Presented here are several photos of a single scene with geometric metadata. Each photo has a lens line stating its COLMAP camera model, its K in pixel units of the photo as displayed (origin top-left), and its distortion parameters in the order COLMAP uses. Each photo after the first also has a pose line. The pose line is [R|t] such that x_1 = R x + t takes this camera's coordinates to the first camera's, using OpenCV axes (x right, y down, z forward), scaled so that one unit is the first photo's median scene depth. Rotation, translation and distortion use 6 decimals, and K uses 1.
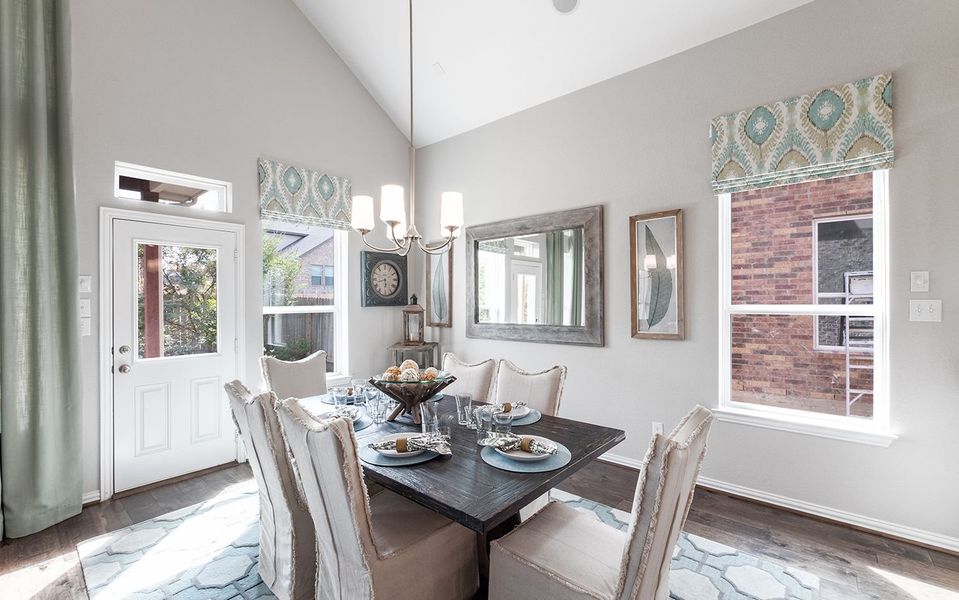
lens RADIAL K [[405.7, 0, 477.0], [0, 405.7, 300.0], [0, 0, 1]] dist [-0.003290, -0.000303]
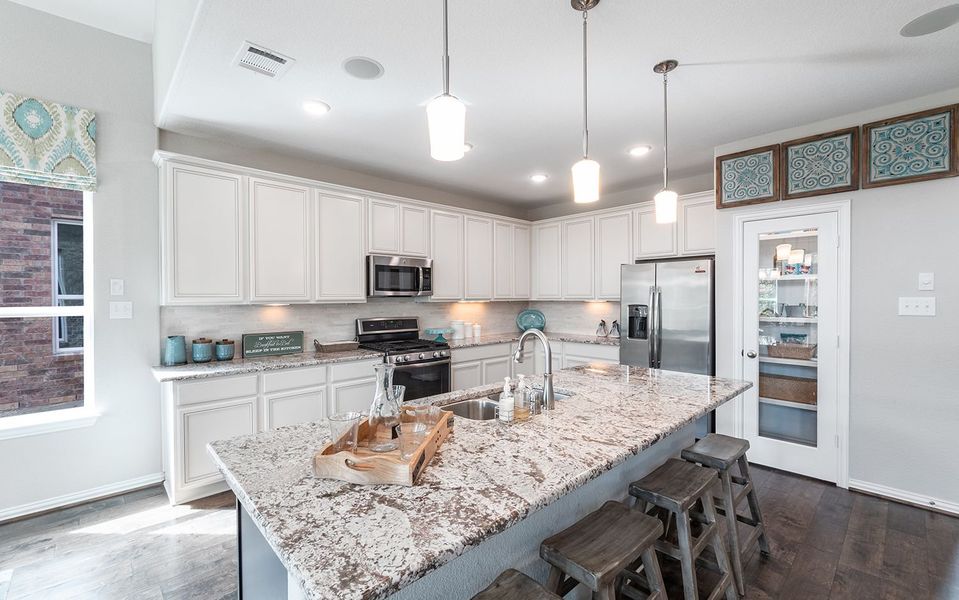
lens RADIAL K [[405.7, 0, 476.9], [0, 405.7, 300.5], [0, 0, 1]] dist [-0.003290, -0.000303]
pose [[0.101769, 0.000133, 0.994808, -0.022302], [0.003984, 0.999992, -0.000541, 0.000734], [-0.994800, 0.004018, 0.101768, -0.103863]]
